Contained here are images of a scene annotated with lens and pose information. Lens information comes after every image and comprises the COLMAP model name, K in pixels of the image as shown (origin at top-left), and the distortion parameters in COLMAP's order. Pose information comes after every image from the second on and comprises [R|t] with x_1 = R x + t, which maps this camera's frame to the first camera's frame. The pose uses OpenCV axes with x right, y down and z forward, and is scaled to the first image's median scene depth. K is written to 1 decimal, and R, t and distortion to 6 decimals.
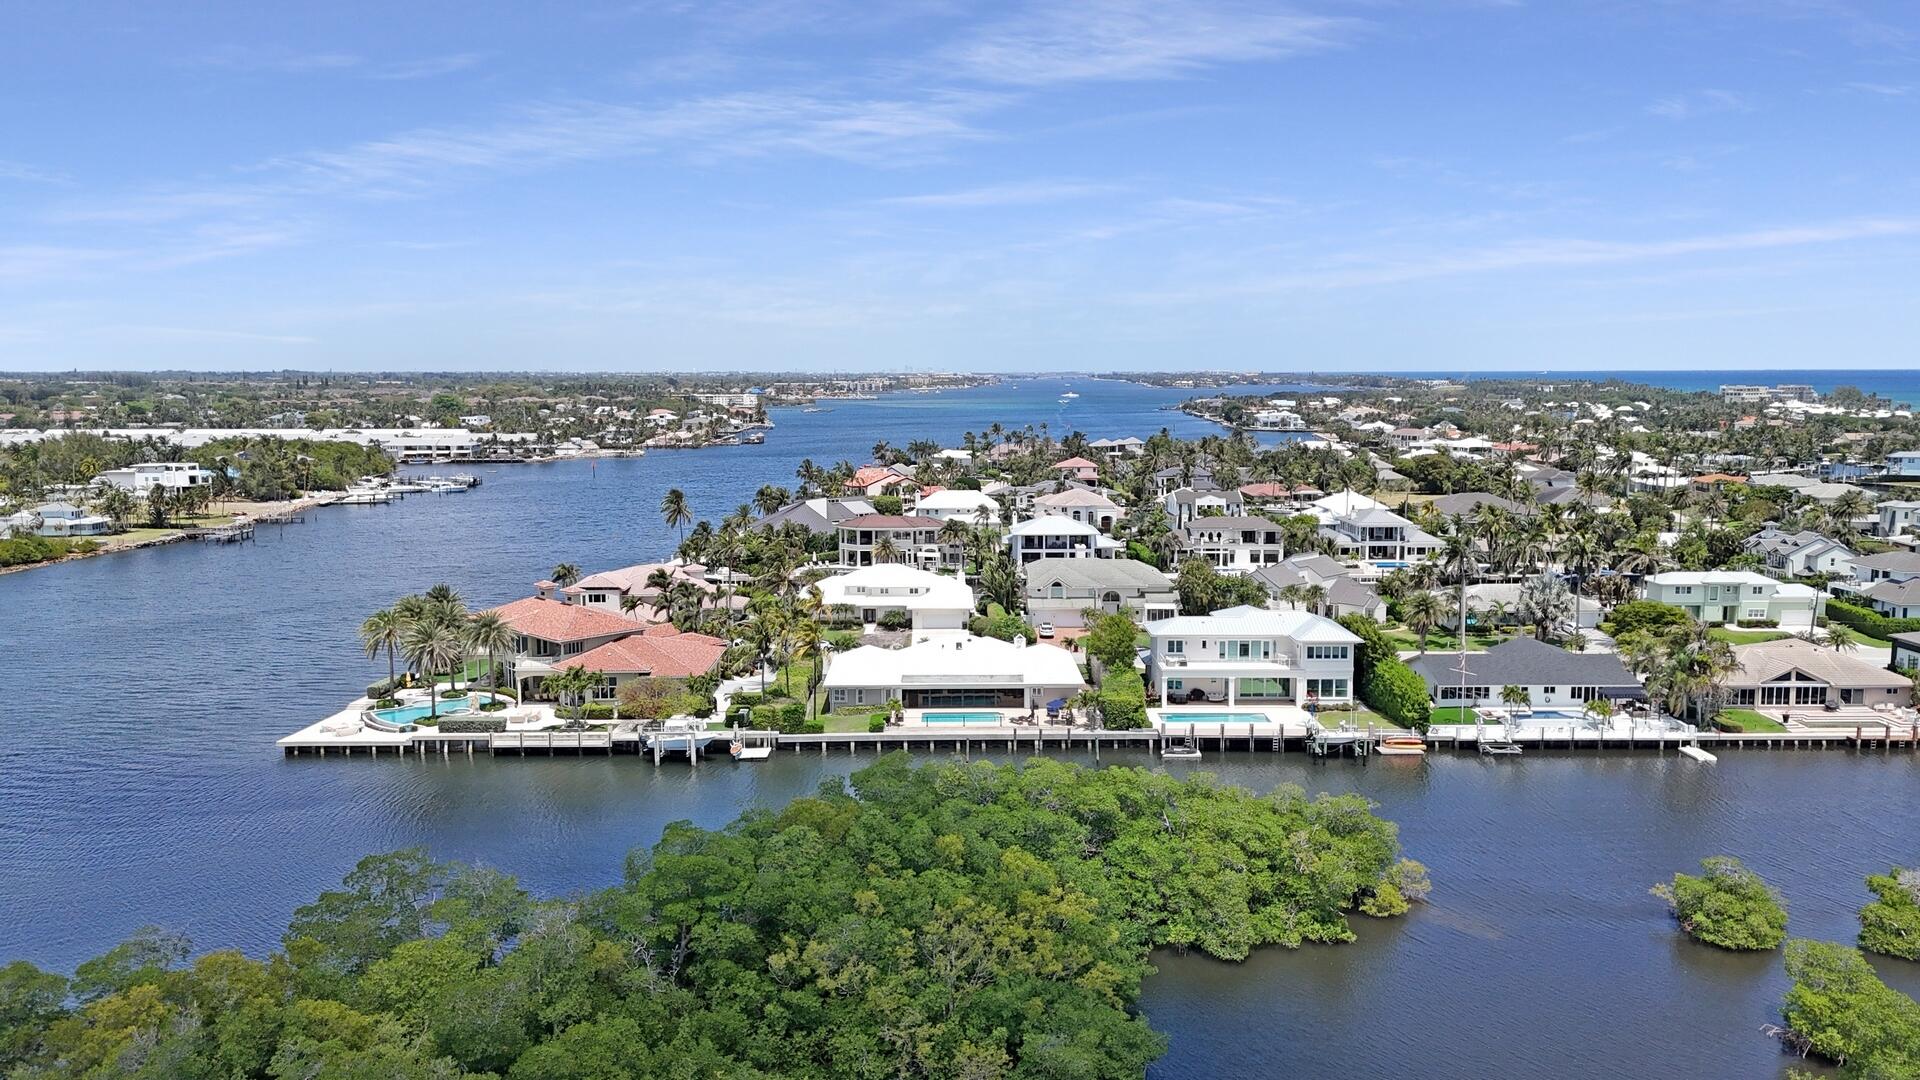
lens RADIAL K [[1414.3, 0, 931.6], [0, 1414.3, 512.2], [0, 0, 1]] dist [0.086258, -0.088800]
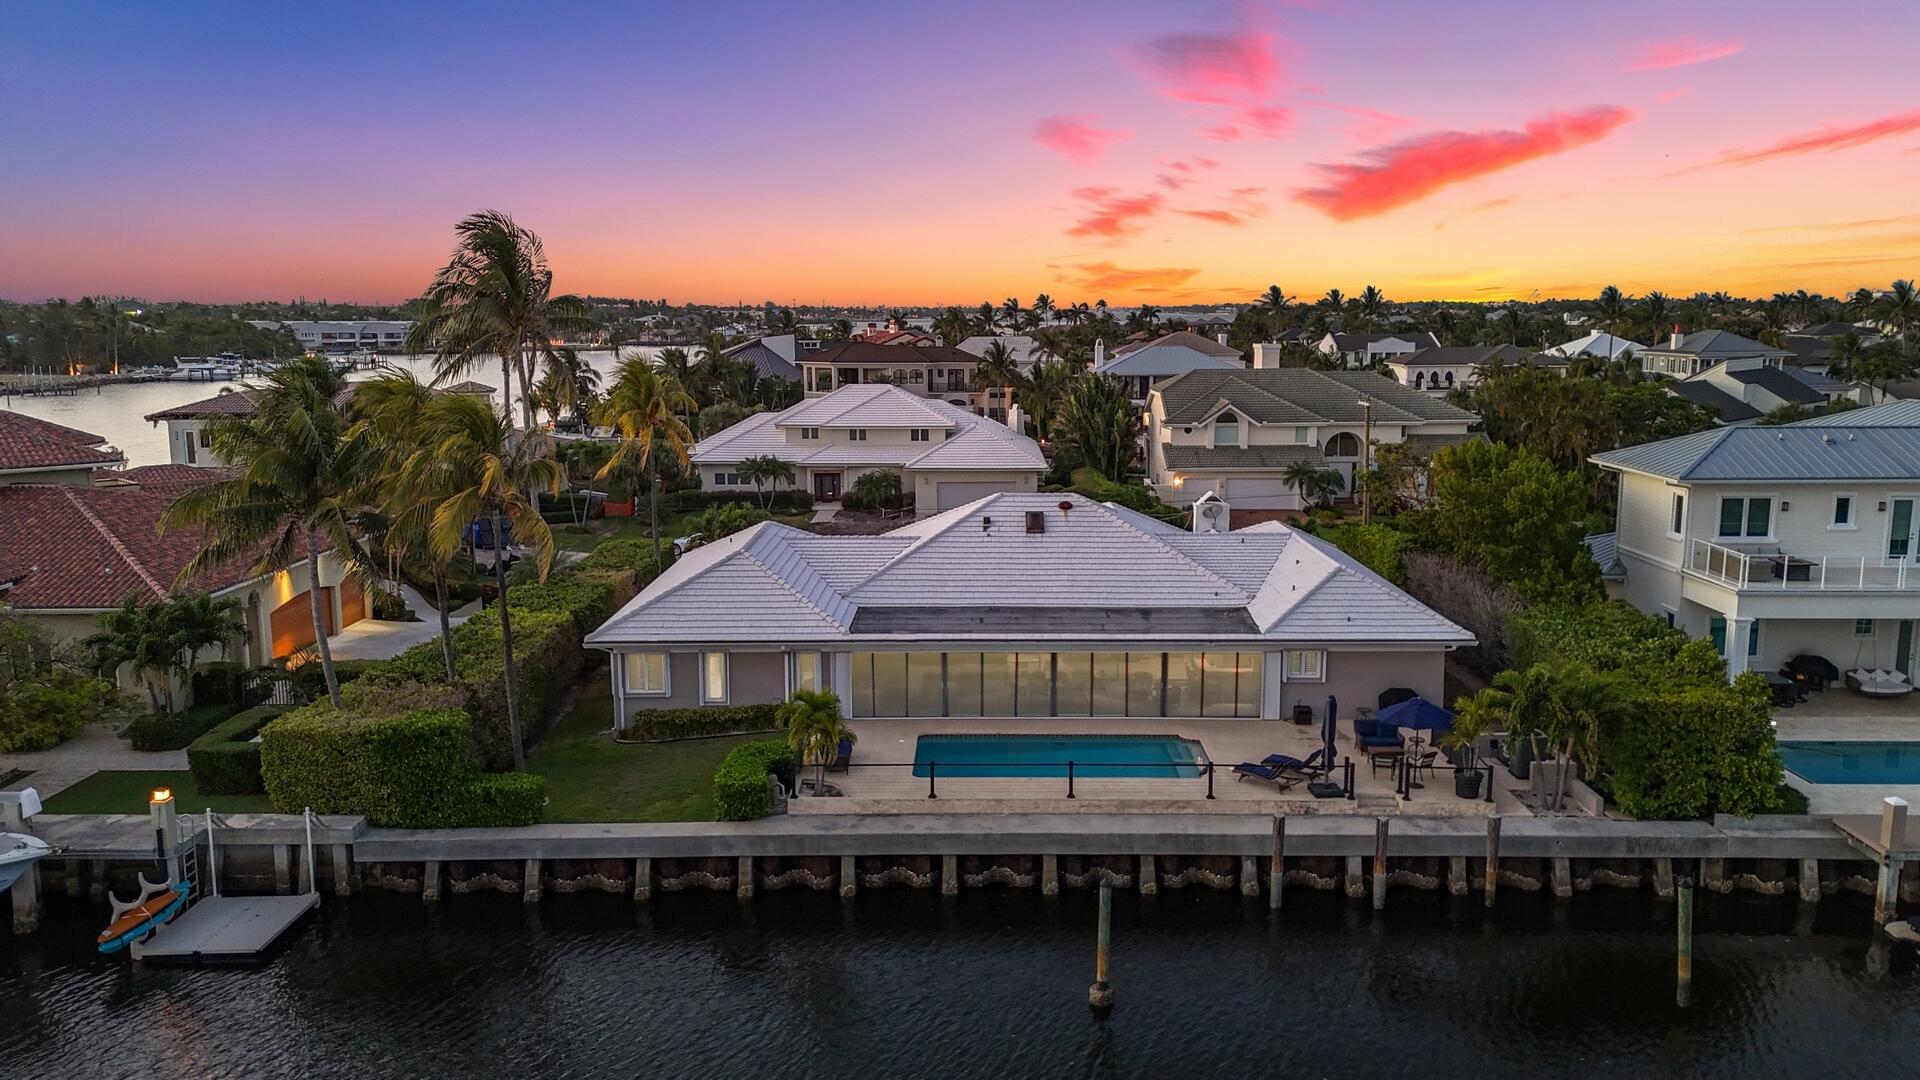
lens RADIAL K [[1414.3, 0, 931.6], [0, 1414.3, 512.2], [0, 0, 1]] dist [0.086258, -0.088800]
pose [[0.999764, 0.001798, -0.021631, 0.002187], [-0.000864, 0.999068, 0.043145, 0.078451], [0.021688, -0.043116, 0.998835, 0.670610]]
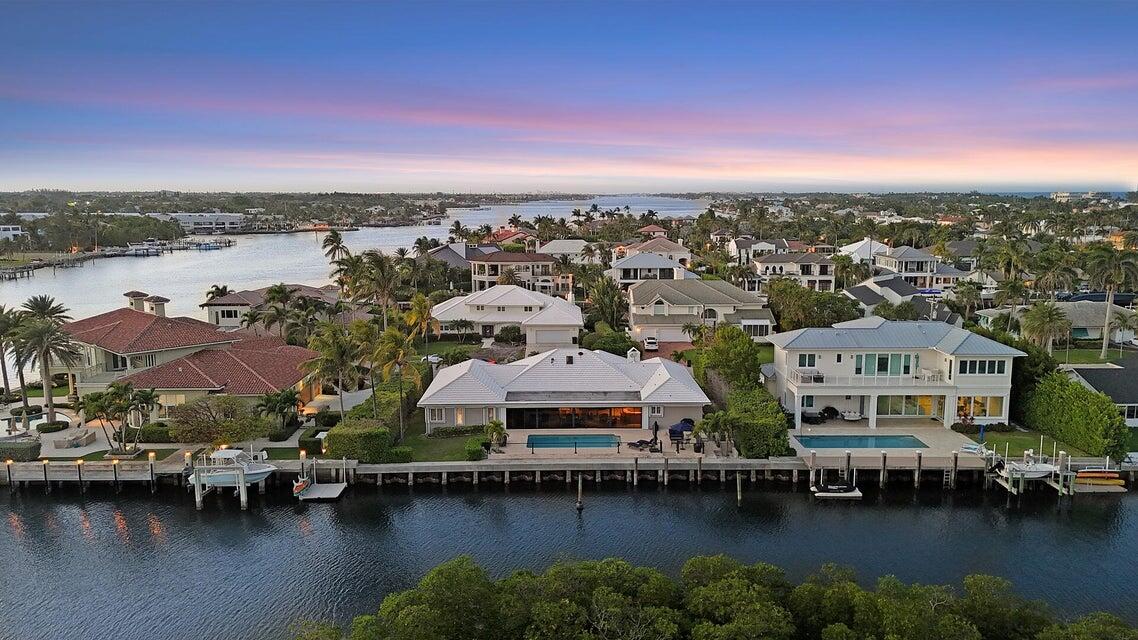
lens RADIAL K [[838.3, 0, 552.2], [0, 838.3, 303.5], [0, 0, 1]] dist [0.086258, -0.088800]
pose [[1.000000, 0.000018, -0.000504, 0.008089], [-0.000003, 0.999529, 0.030695, 0.040747], [0.000504, -0.030695, 0.999529, 0.450503]]
